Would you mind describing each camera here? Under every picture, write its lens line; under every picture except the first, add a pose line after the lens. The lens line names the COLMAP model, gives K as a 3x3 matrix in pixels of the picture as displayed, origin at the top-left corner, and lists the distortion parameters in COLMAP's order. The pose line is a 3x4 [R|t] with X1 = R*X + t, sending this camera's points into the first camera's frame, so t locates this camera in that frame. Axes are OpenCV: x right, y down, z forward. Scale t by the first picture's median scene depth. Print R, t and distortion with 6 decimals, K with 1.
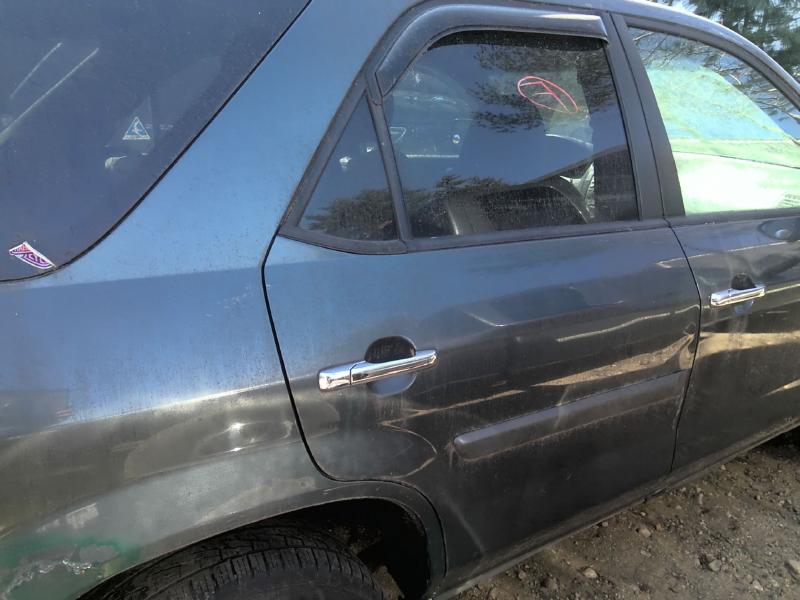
lens RADIAL K [[667.4, 0, 396.5], [0, 667.4, 301.0], [0, 0, 1]] dist [0.061062, -0.108678]
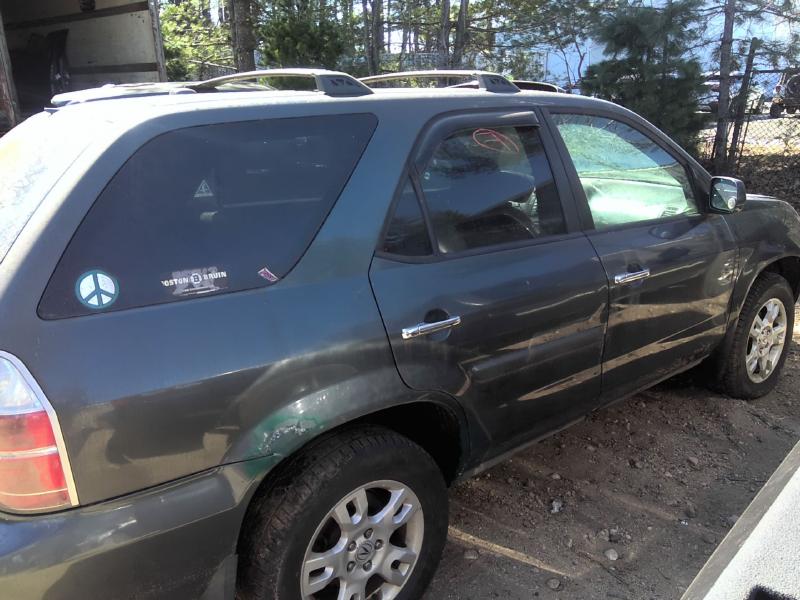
lens RADIAL K [[667.4, 0, 397.8], [0, 667.4, 306.3], [0, 0, 1]] dist [0.061062, -0.108678]
pose [[0.994163, -0.074723, 0.077829, -0.136132], [0.076345, 0.996918, -0.018074, 0.038924], [-0.076238, 0.023910, 0.996803, -0.426822]]
